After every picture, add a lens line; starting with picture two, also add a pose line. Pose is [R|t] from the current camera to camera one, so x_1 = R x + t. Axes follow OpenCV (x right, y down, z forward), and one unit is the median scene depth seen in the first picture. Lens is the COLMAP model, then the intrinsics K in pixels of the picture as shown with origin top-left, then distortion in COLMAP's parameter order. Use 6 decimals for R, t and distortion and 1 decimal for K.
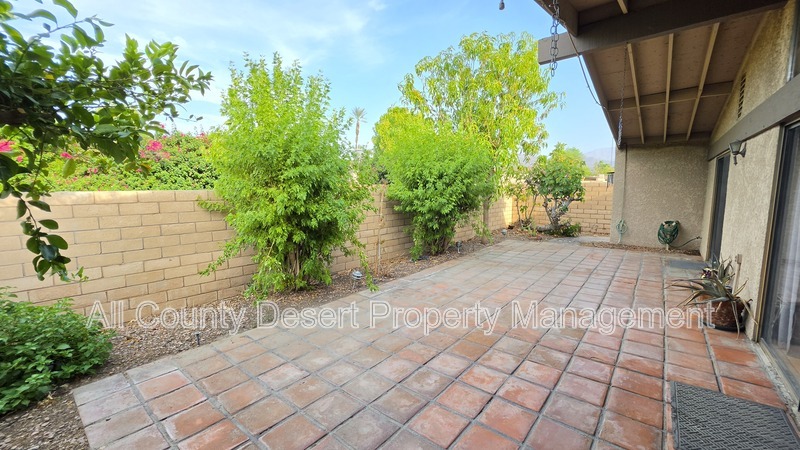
lens RADIAL K [[322.6, 0, 400.5], [0, 322.6, 221.5], [0, 0, 1]] dist [-0.008508, 0.000105]
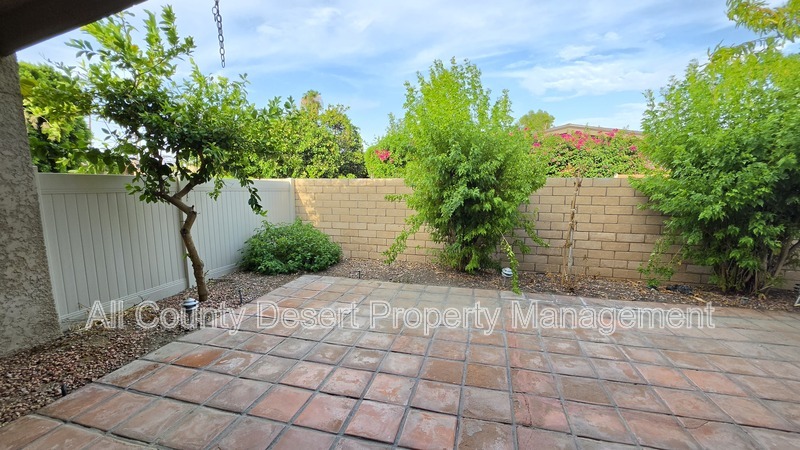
lens RADIAL K [[322.6, 0, 400.5], [0, 322.6, 221.5], [0, 0, 1]] dist [-0.008508, 0.000105]
pose [[0.429824, 0.119098, -0.895023, 0.609611], [-0.100132, 0.991436, 0.083840, -0.023368], [0.897343, 0.053584, 0.438069, 0.378582]]
